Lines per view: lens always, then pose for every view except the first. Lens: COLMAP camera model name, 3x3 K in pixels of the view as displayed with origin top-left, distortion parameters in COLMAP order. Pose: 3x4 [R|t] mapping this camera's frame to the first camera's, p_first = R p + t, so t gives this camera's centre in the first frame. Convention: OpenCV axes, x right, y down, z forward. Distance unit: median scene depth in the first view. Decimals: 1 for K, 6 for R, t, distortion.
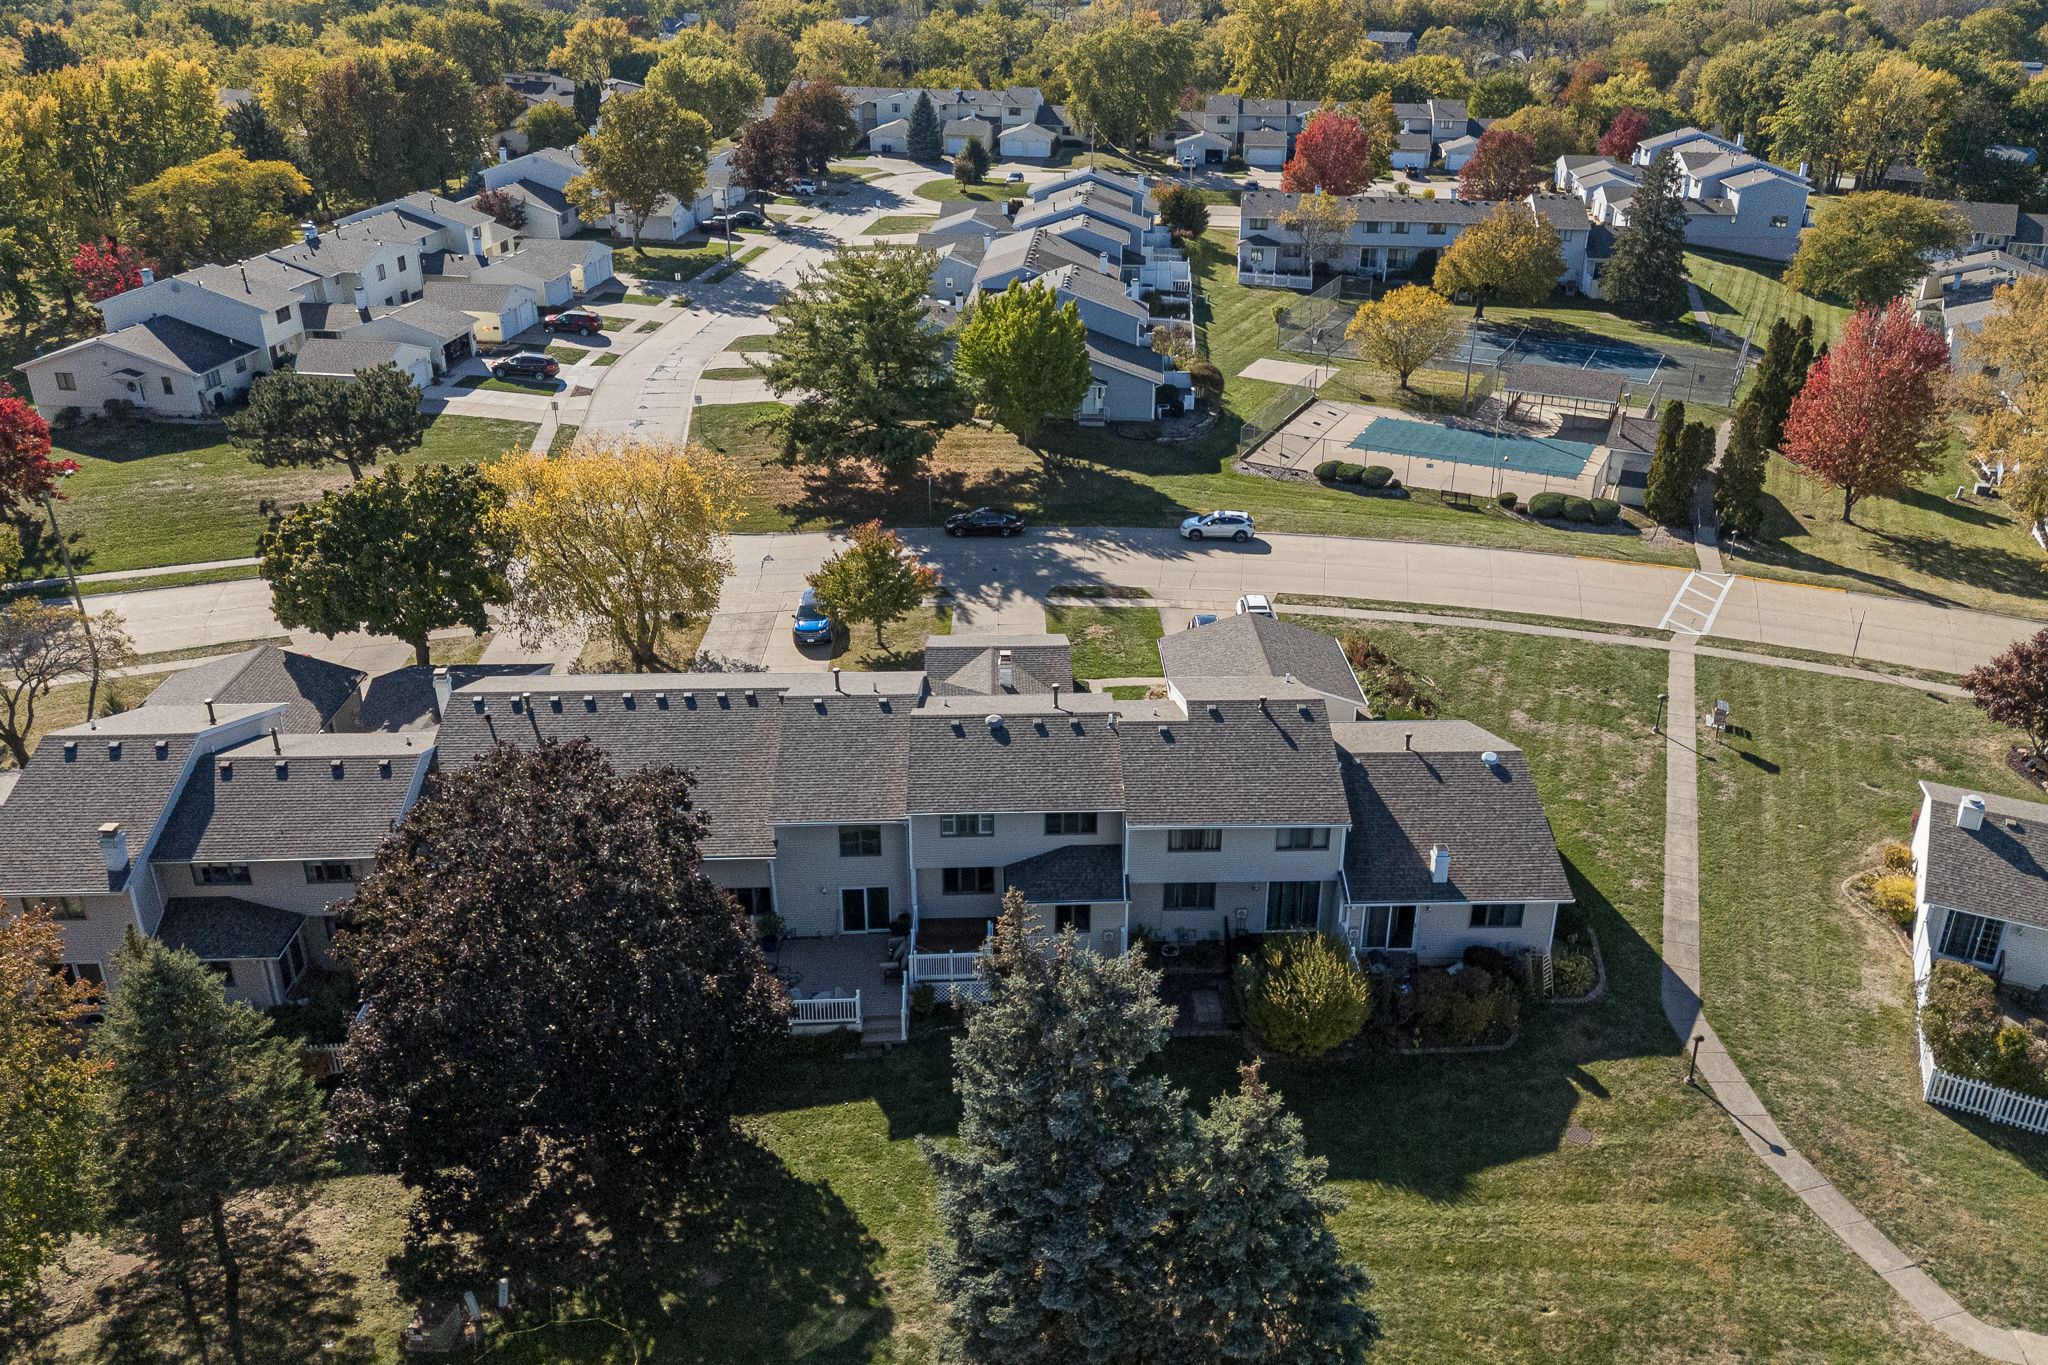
lens RADIAL K [[1434.2, 0, 1074.0], [0, 1434.2, 676.6], [0, 0, 1]] dist [0.123020, -0.000228]
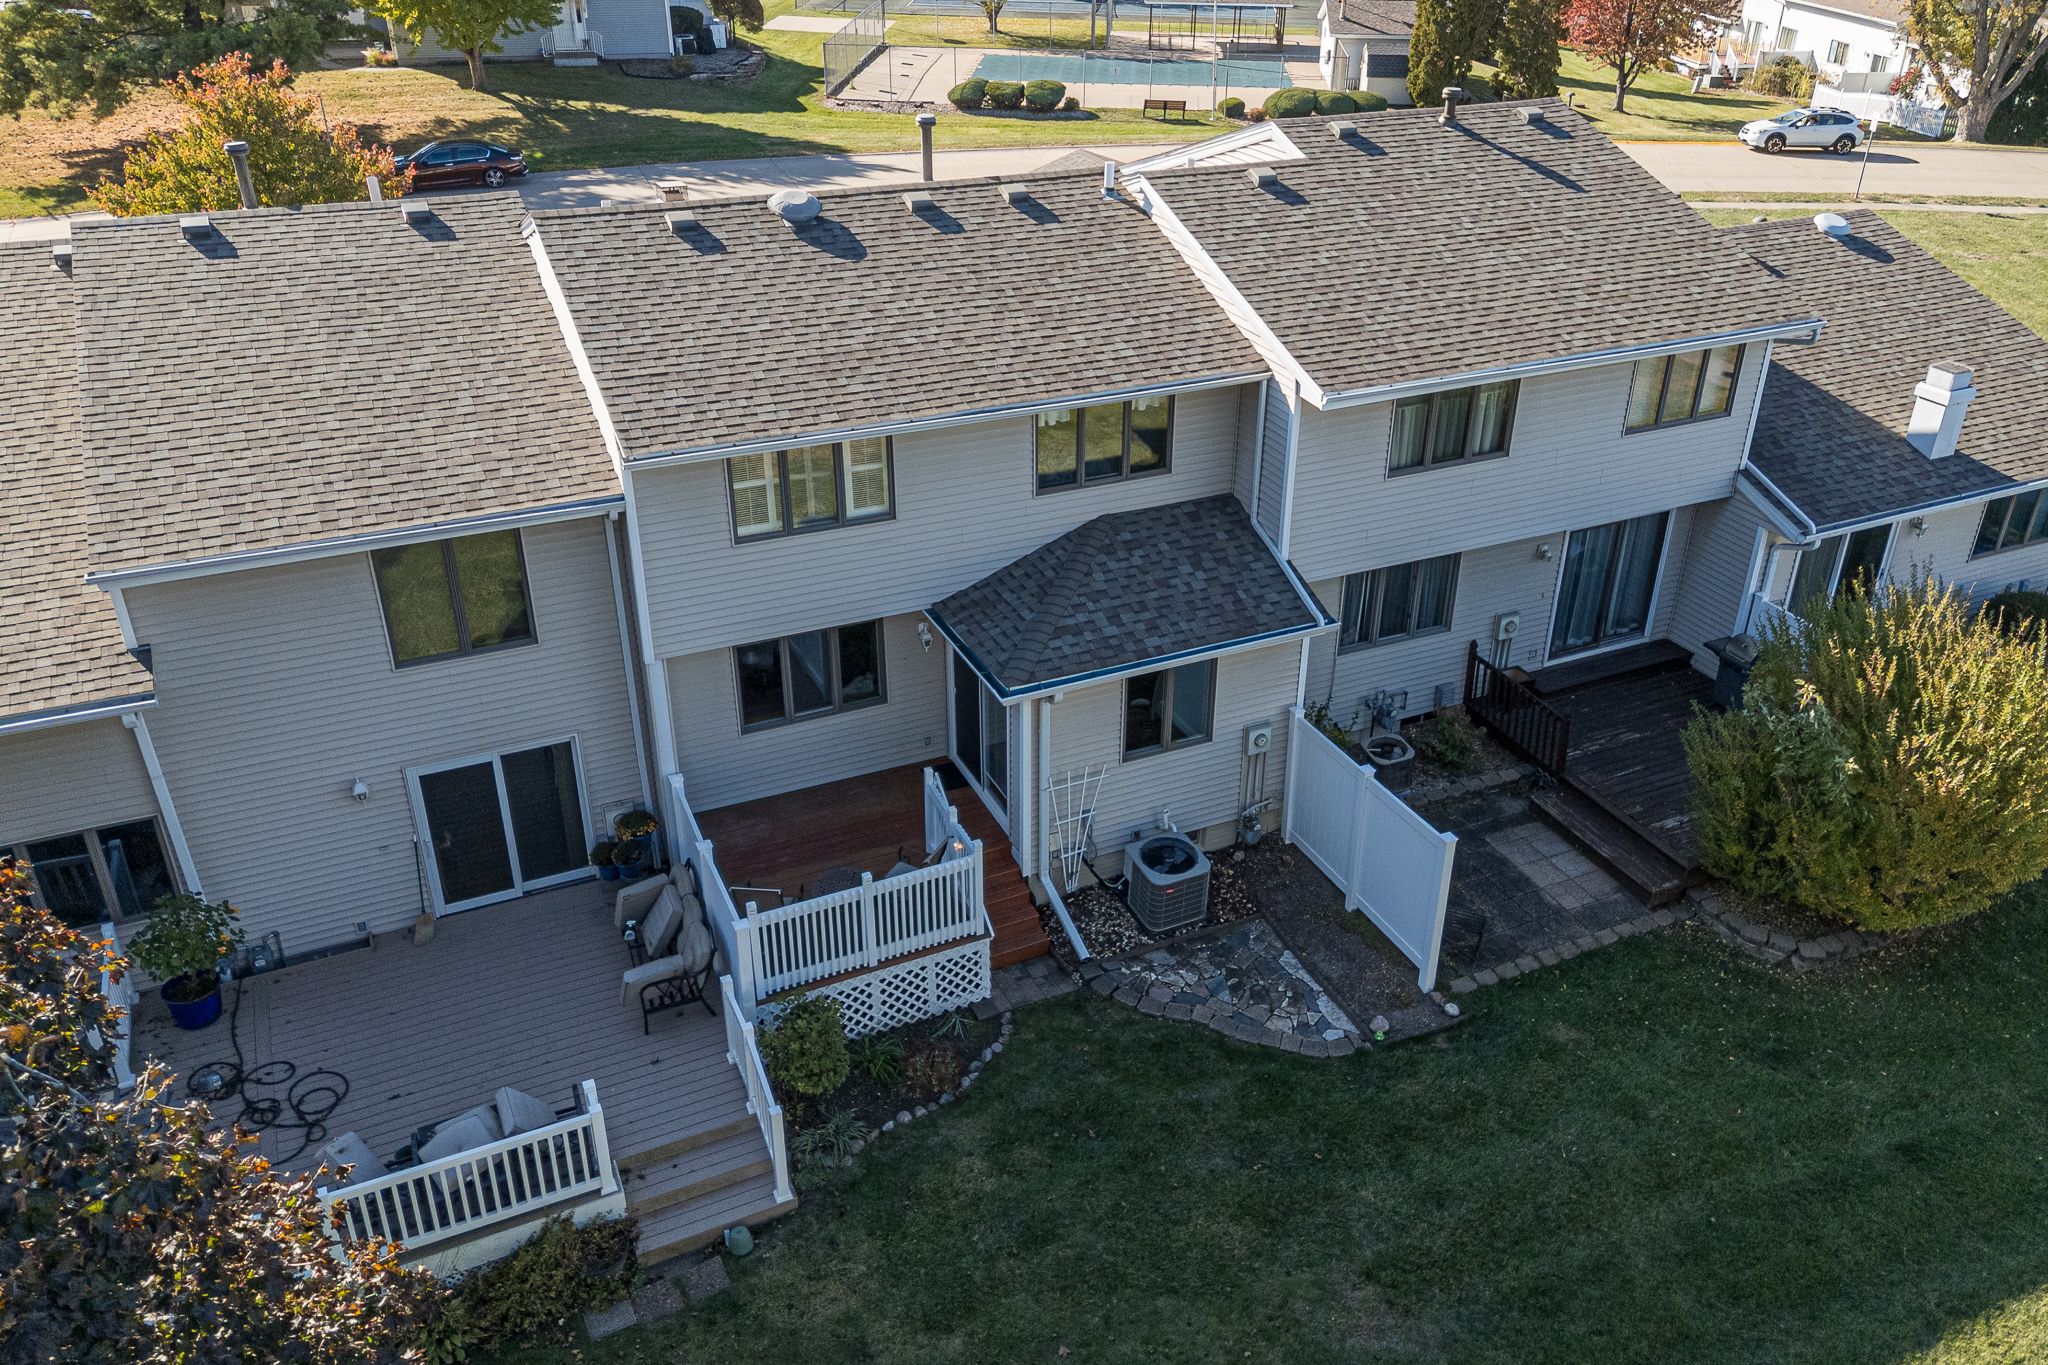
lens RADIAL K [[1562.4, 0, 1090.0], [0, 1562.4, 646.9], [0, 0, 1]] dist [0.039212, -0.001330]
pose [[0.924589, -0.179630, 0.335959, -0.137863], [0.157977, 0.983245, 0.090954, 0.113254], [-0.346668, -0.031021, 0.937475, 0.640172]]
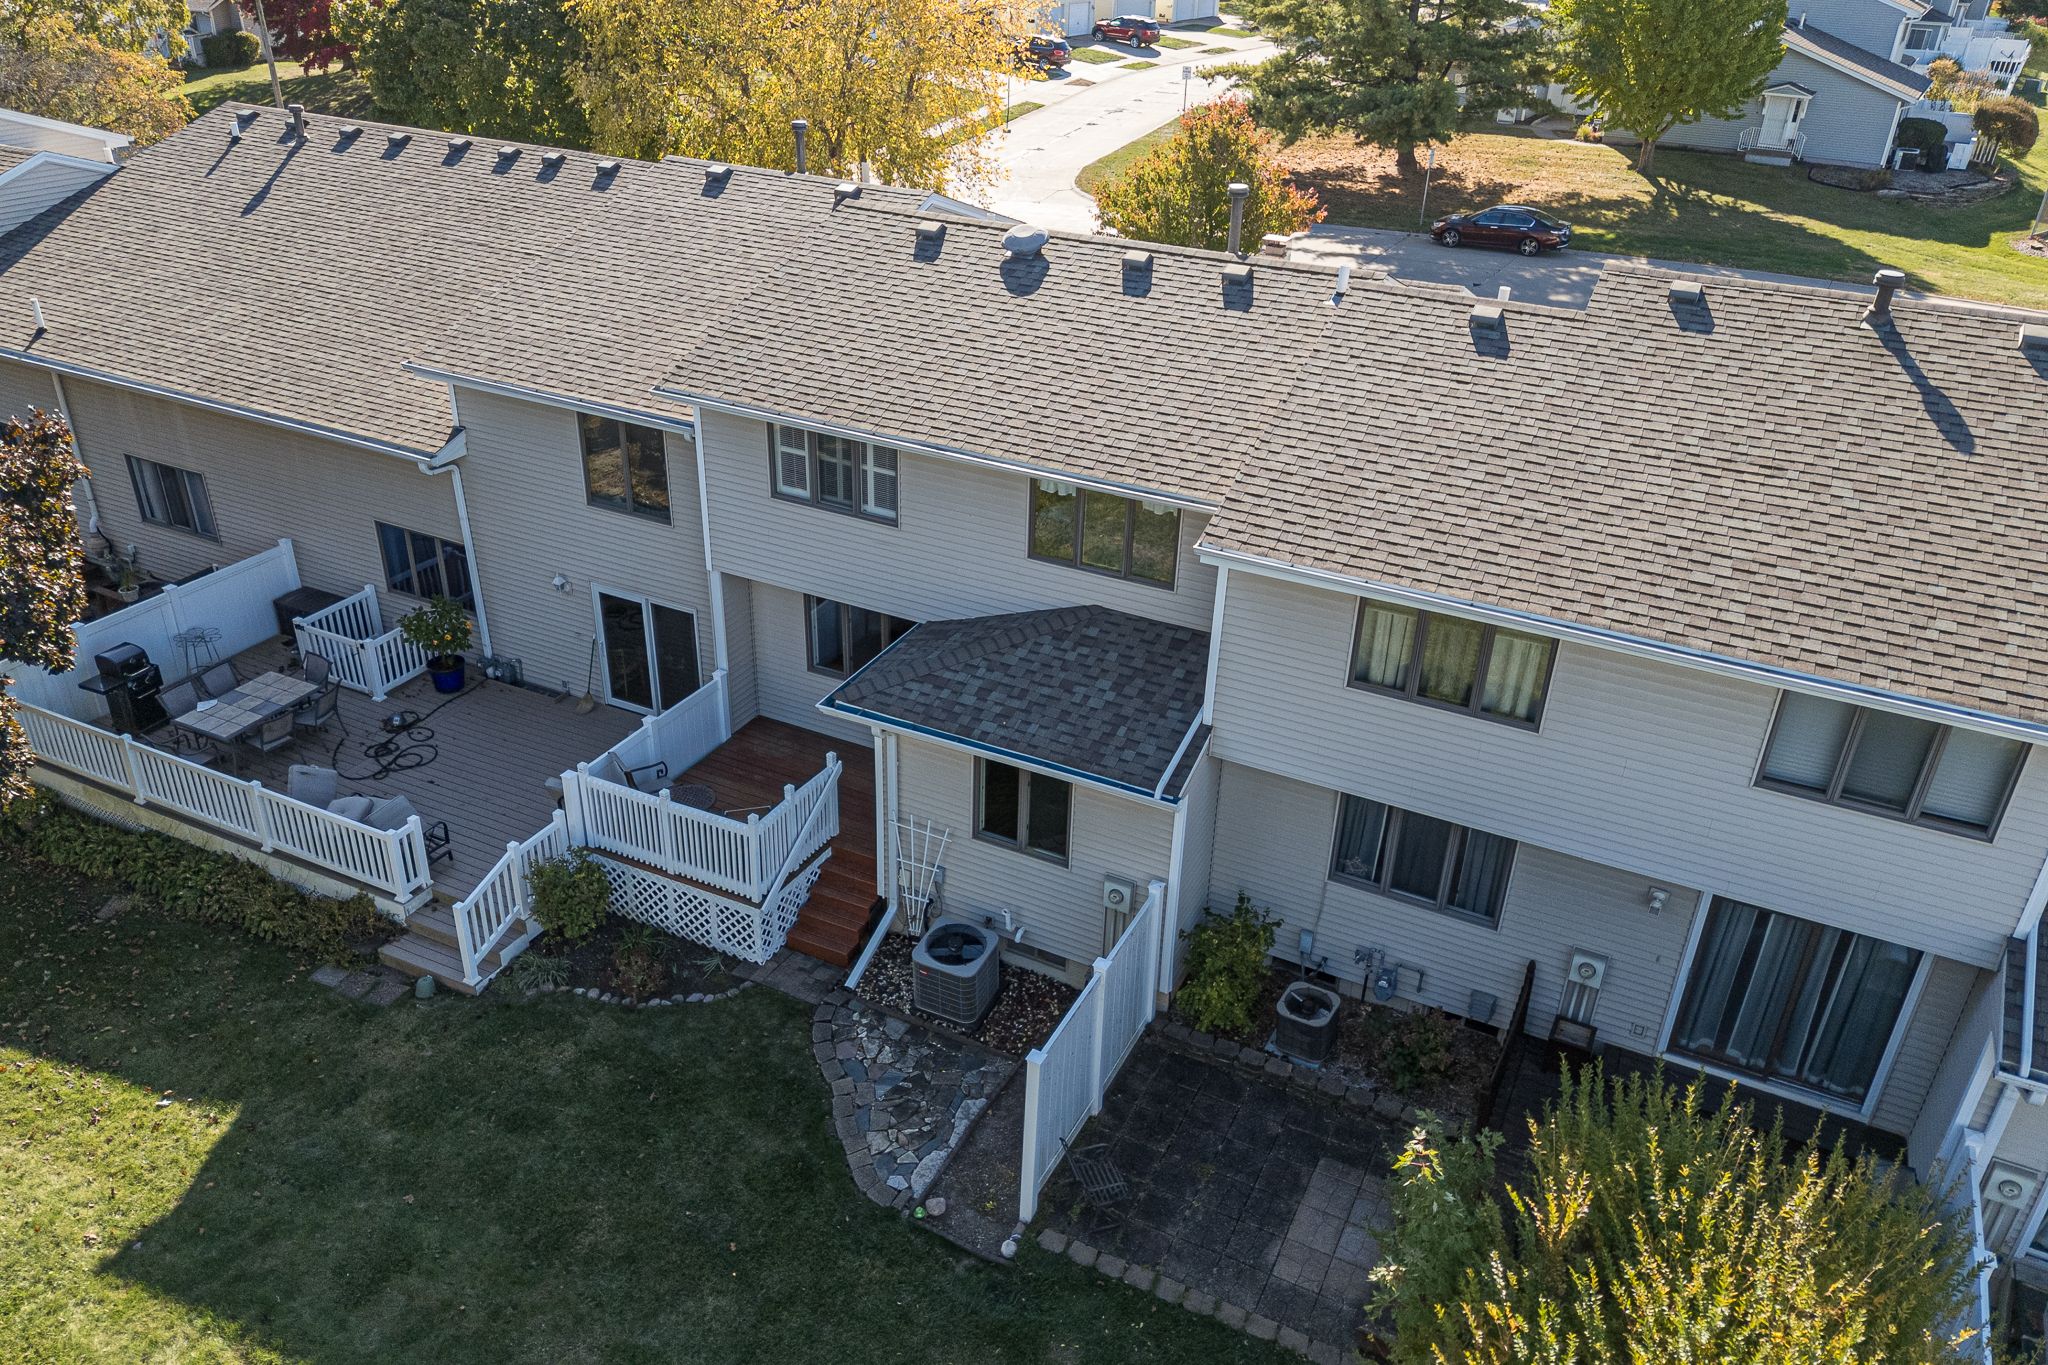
lens RADIAL K [[1467.0, 0, 1024.0], [0, 1467.0, 682.5], [0, 0, 1]] dist [0.053540, -0.041013]
pose [[0.874929, 0.248873, -0.415405, 0.127820], [-0.223695, 0.968533, 0.109109, 0.100707], [0.429488, -0.002539, 0.903069, 0.682361]]
